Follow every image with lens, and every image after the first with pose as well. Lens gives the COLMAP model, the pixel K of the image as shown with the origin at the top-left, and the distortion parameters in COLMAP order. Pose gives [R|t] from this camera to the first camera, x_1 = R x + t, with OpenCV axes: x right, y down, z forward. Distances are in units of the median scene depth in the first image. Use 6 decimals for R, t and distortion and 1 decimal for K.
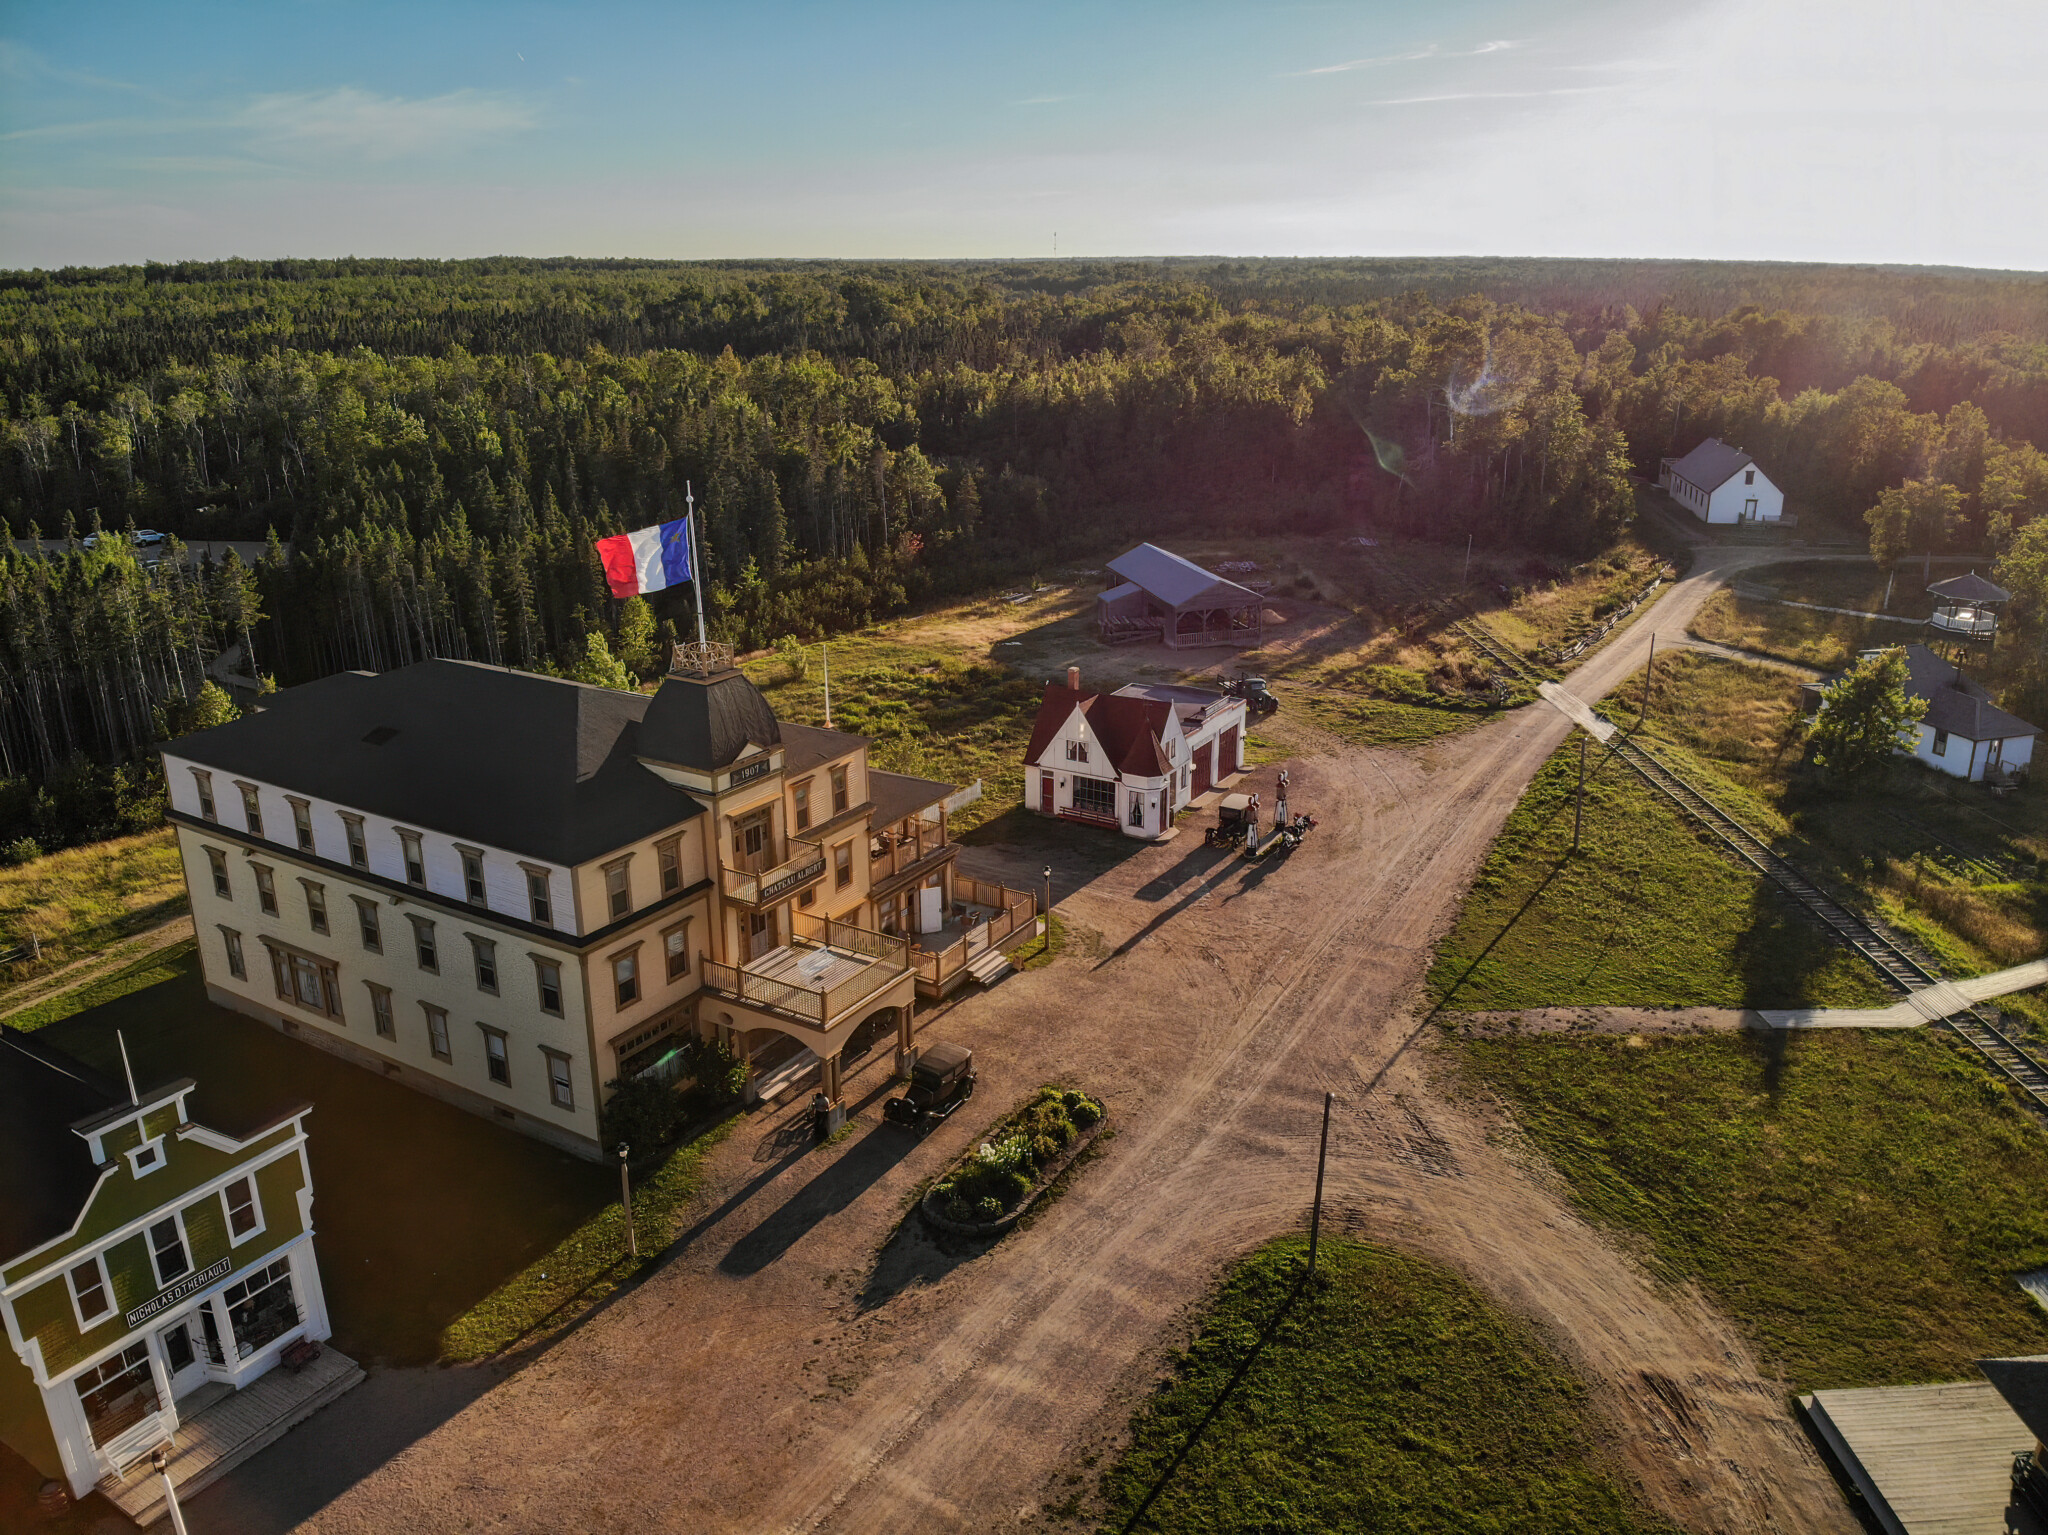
lens RADIAL K [[1480.2, 0, 1024.0], [0, 1480.2, 767.5], [0, 0, 1]] dist [0.140567, -0.253835]
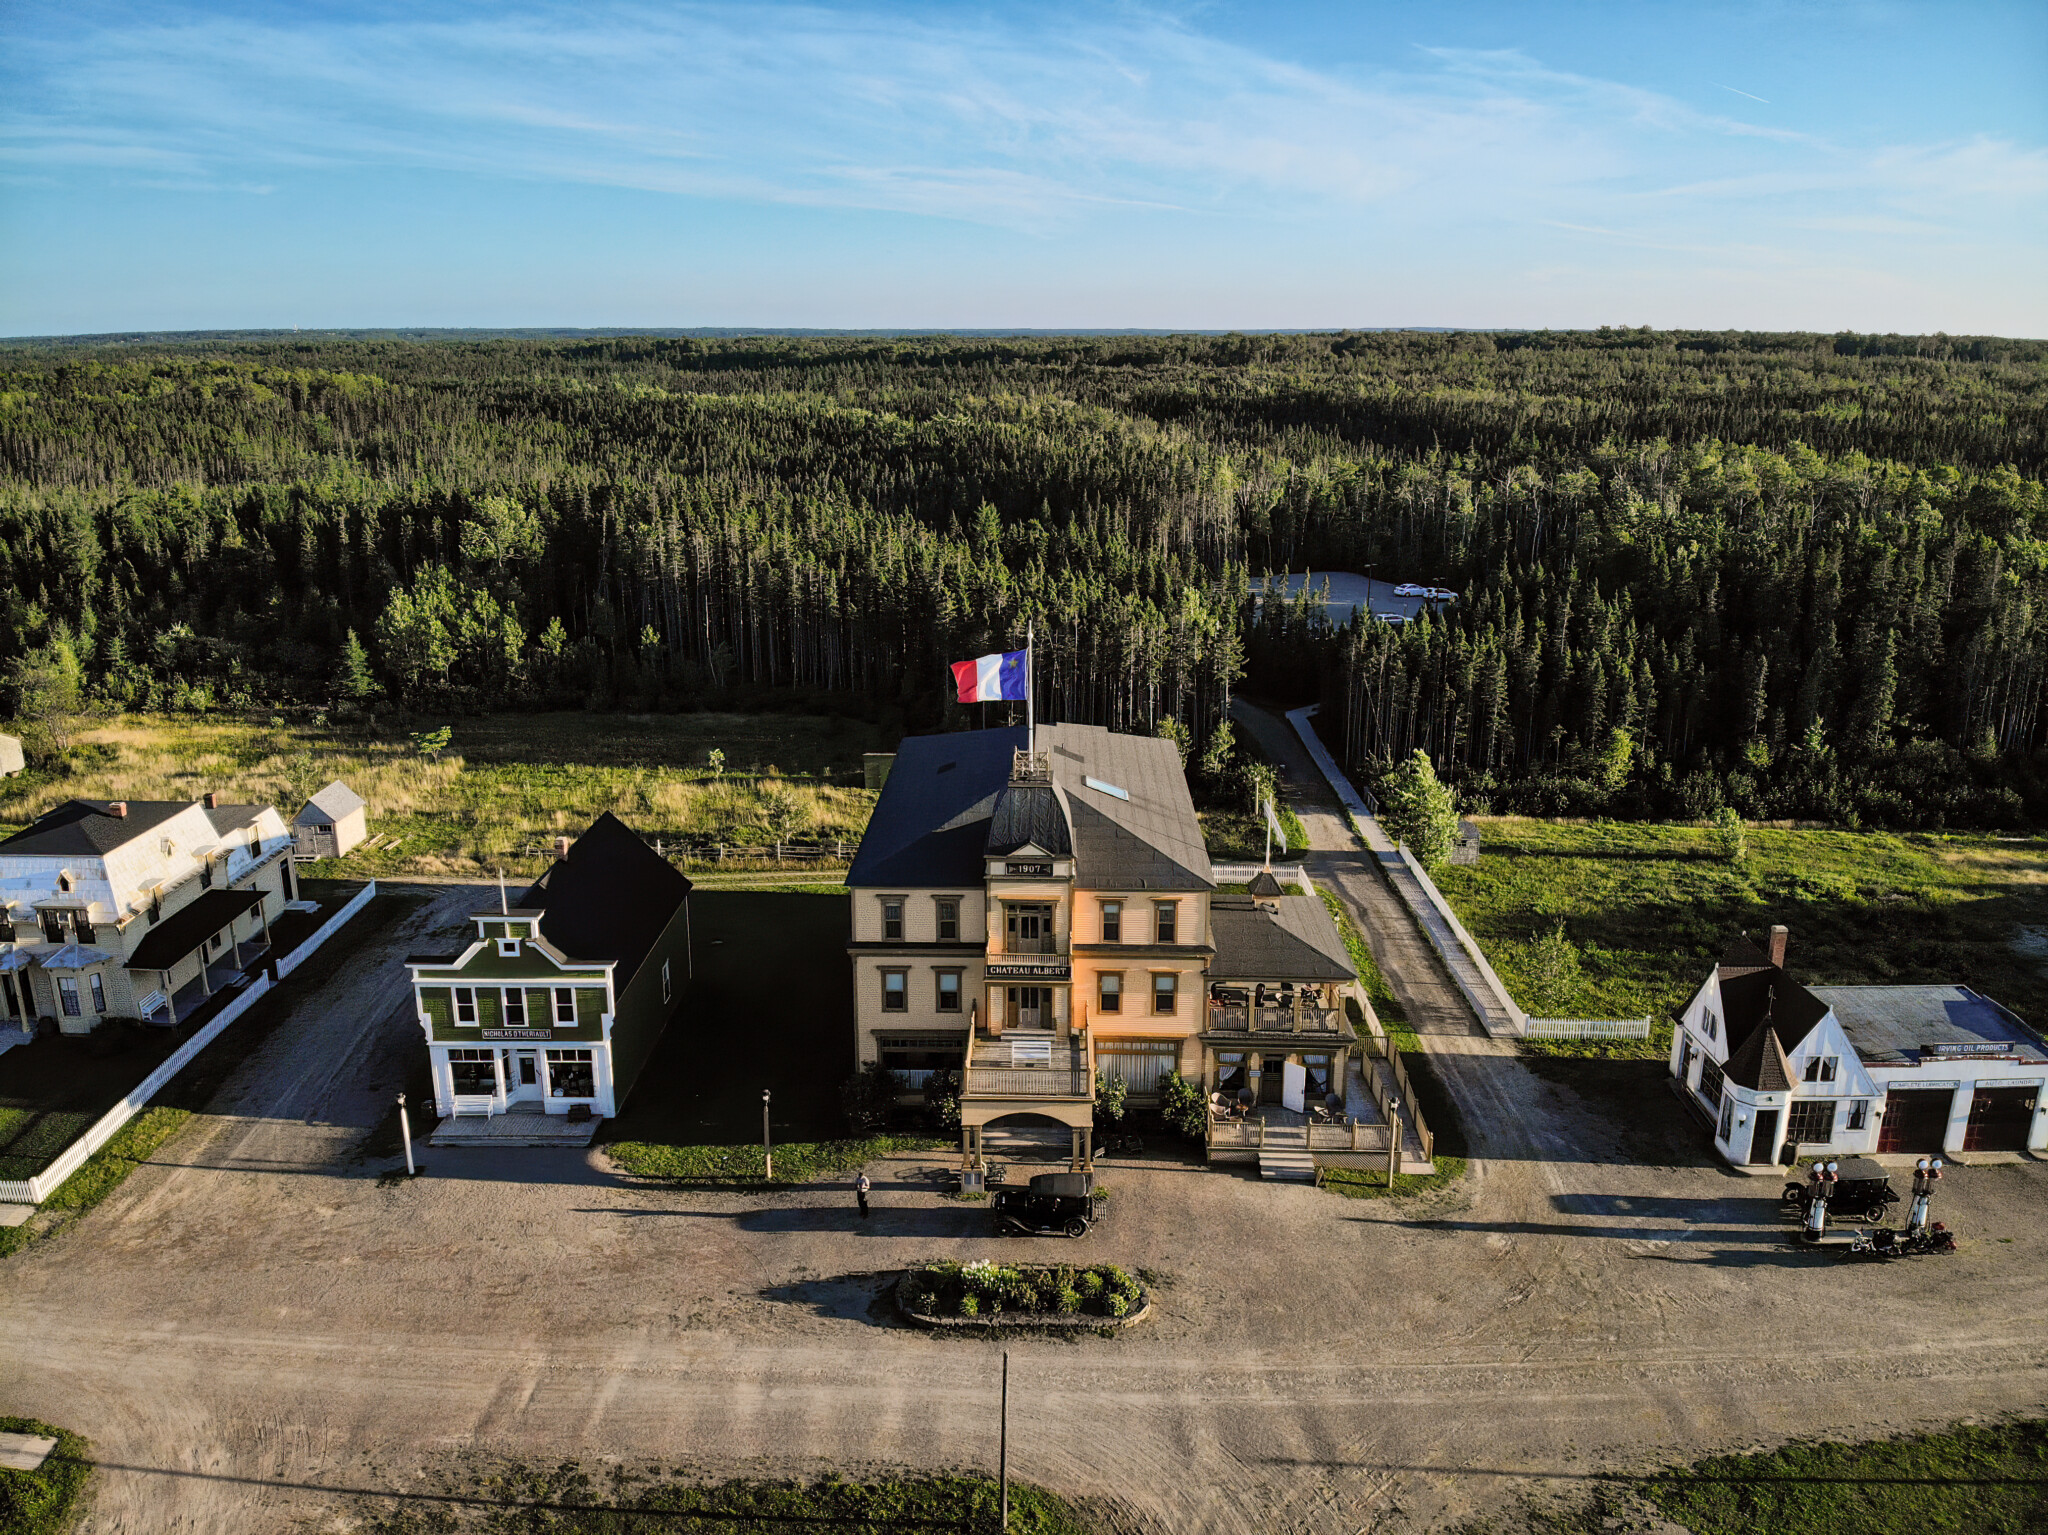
lens RADIAL K [[1480.2, 0, 1024.0], [0, 1480.2, 767.5], [0, 0, 1]] dist [0.140567, -0.253835]
pose [[0.515997, 0.248888, -0.819635, 0.761685], [-0.280707, 0.953152, 0.112714, -0.207391], [0.809290, 0.171917, 0.561689, 0.349071]]
